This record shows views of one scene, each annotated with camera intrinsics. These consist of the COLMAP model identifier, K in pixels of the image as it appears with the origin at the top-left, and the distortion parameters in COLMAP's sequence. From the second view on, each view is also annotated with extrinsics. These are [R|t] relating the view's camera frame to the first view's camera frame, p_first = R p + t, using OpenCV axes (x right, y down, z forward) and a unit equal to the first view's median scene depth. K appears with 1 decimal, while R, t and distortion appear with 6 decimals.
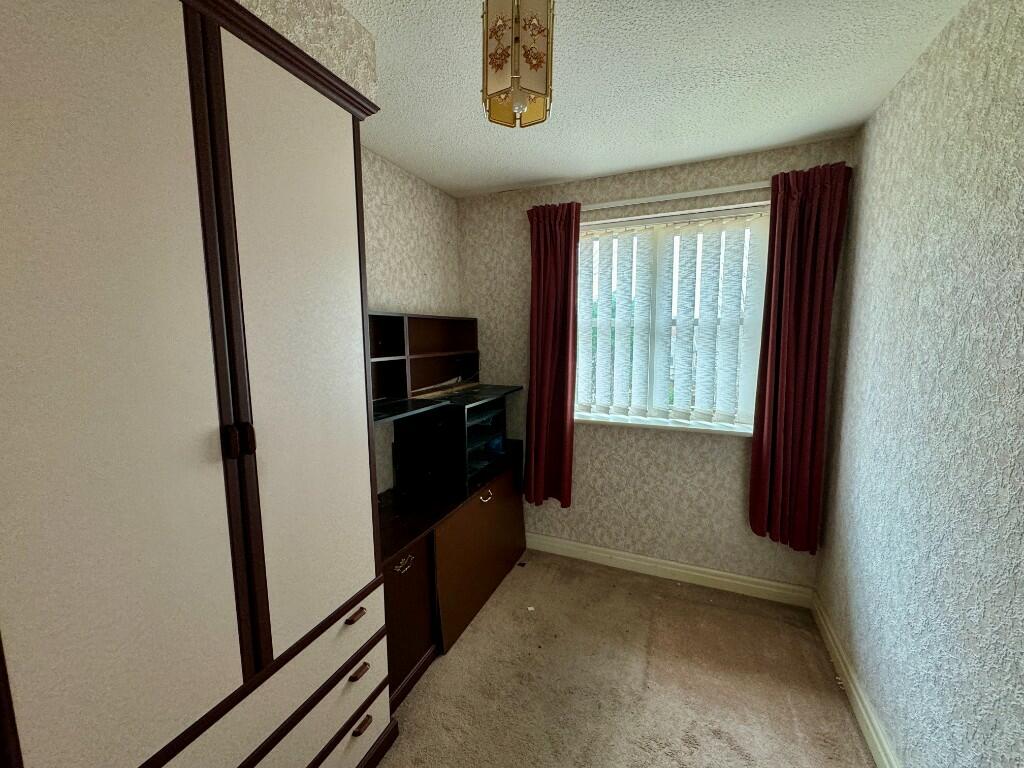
lens RADIAL K [[408.7, 0, 512.0], [0, 408.7, 384.0], [0, 0, 1]] dist [-0.001685, -0.000124]
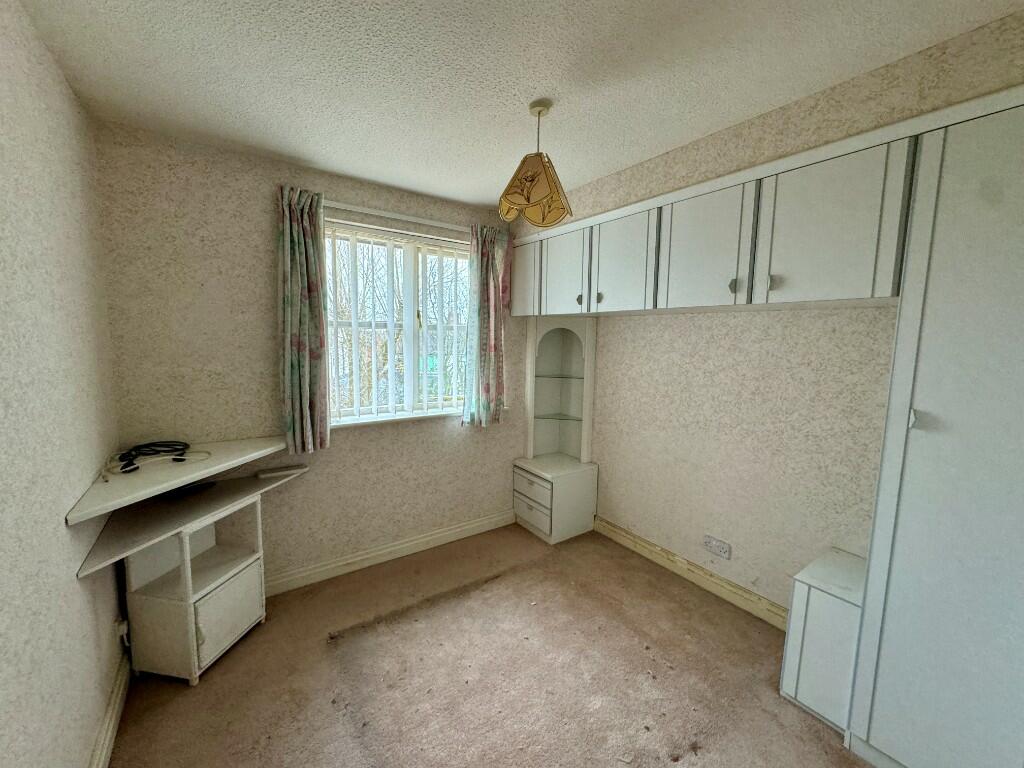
lens RADIAL K [[408.7, 0, 512.0], [0, 408.7, 384.0], [0, 0, 1]] dist [-0.001685, -0.000124]
pose [[0.527165, -0.074606, 0.846481, -0.489463], [0.082968, 0.995898, 0.036105, -0.011580], [-0.845703, 0.051198, 0.531193, 0.174694]]
